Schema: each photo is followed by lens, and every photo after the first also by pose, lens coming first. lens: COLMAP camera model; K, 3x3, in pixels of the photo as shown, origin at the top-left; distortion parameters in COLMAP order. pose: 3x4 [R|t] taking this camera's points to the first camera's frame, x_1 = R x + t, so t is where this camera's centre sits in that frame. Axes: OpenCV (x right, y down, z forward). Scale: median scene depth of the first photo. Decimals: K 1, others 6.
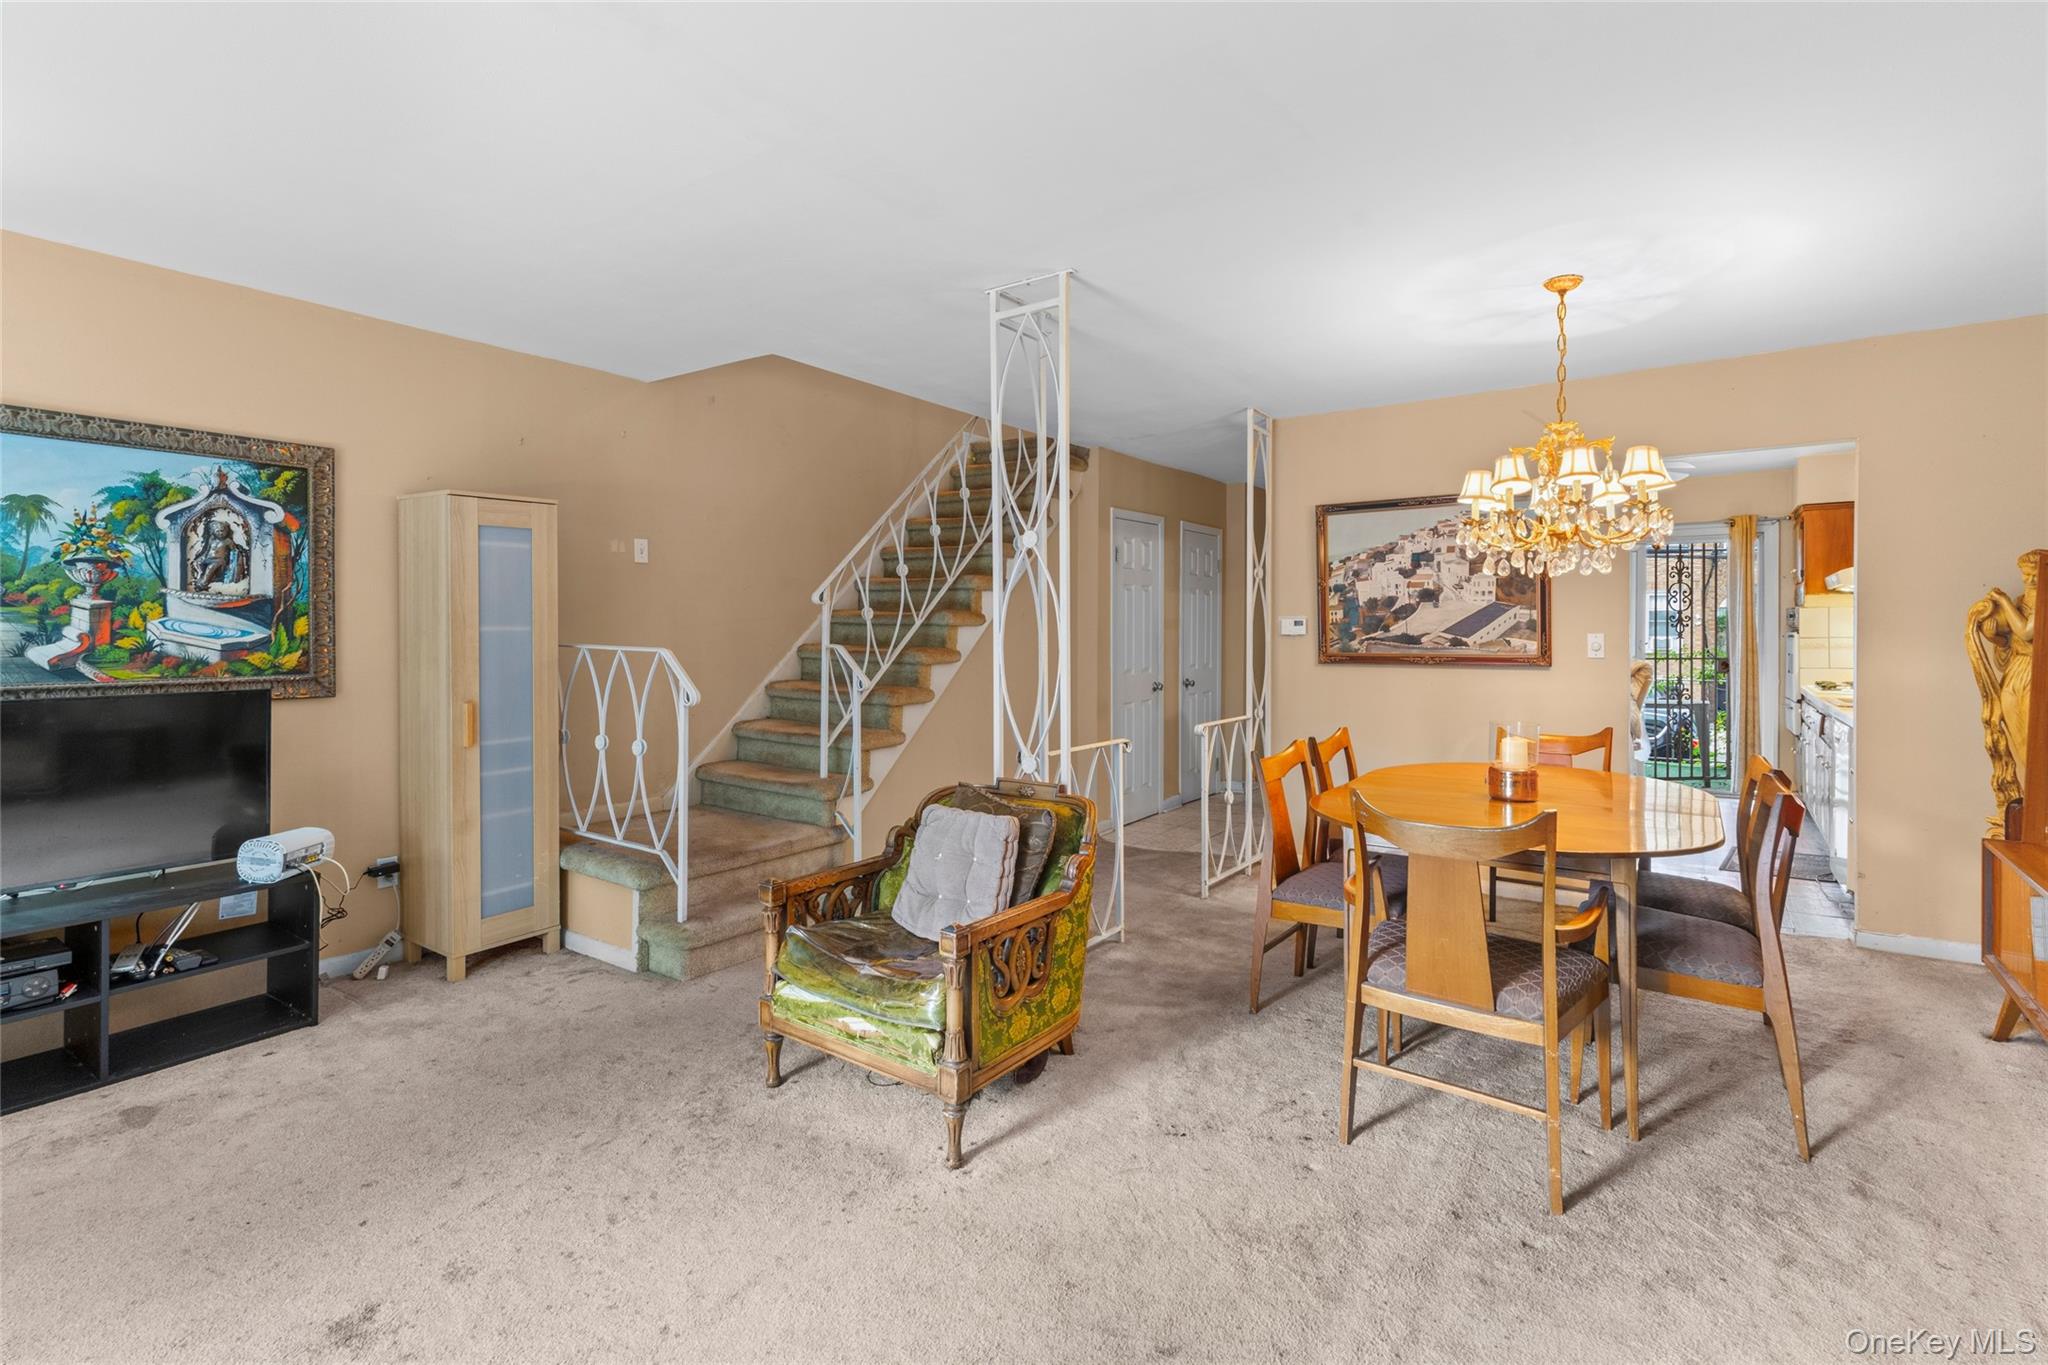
lens RADIAL K [[952.4, 0, 1024.9], [0, 952.4, 622.9], [0, 0, 1]] dist [0.003579, 0.000304]
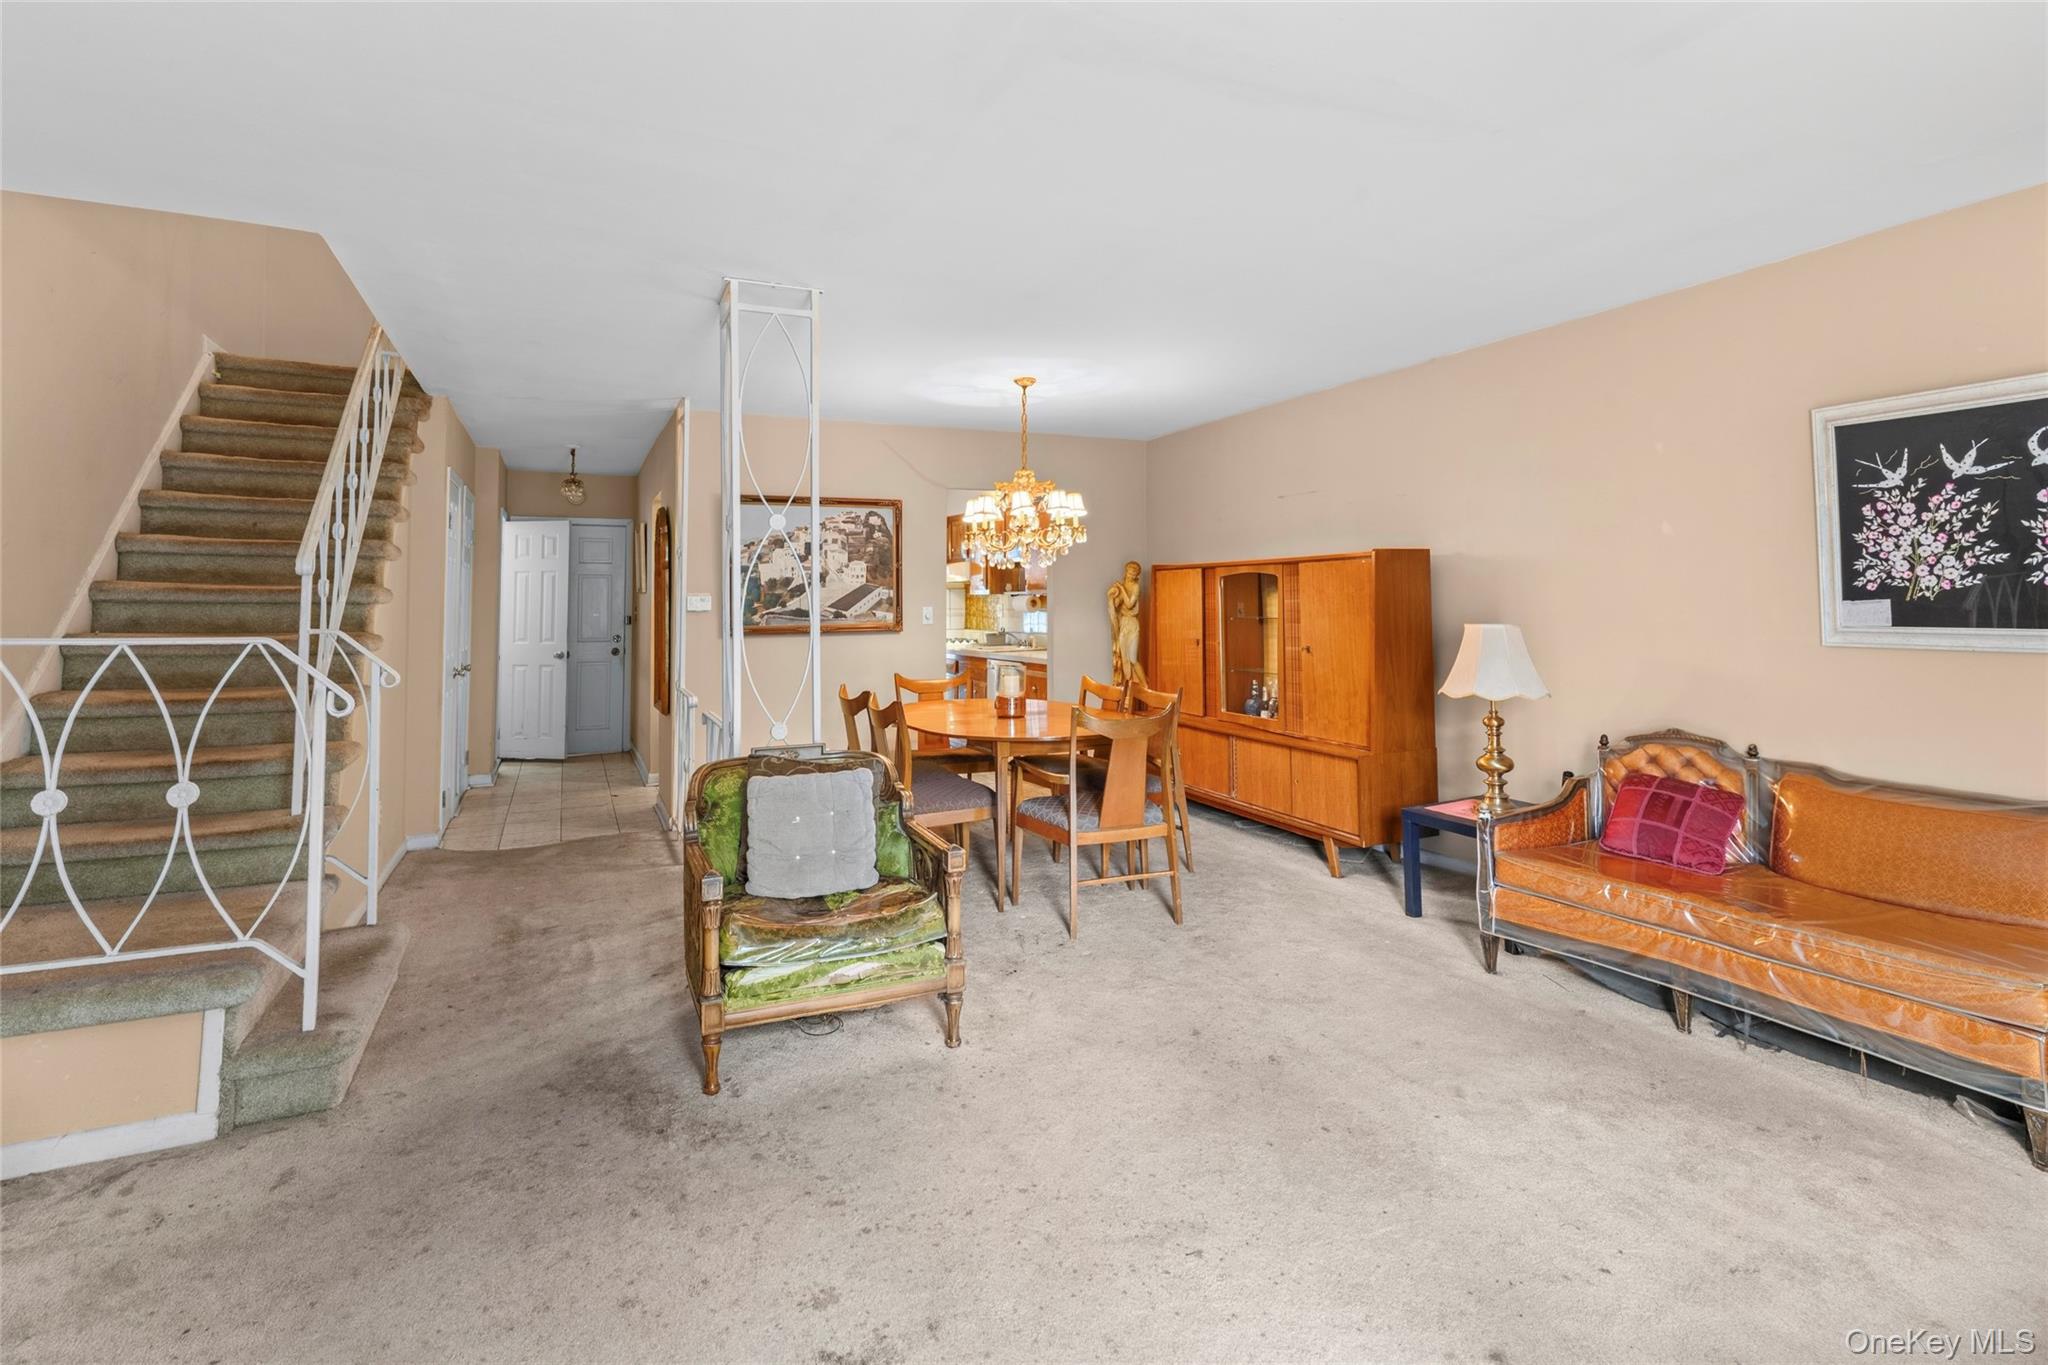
lens RADIAL K [[974.0, 0, 1025.0], [0, 974.0, 568.4], [0, 0, 1]] dist [0.000306, 0.000217]
pose [[0.498847, 0.027930, 0.866240, -0.570461], [0.001196, 0.999457, -0.032914, 0.001409], [-0.866689, 0.017455, 0.498543, 0.147858]]
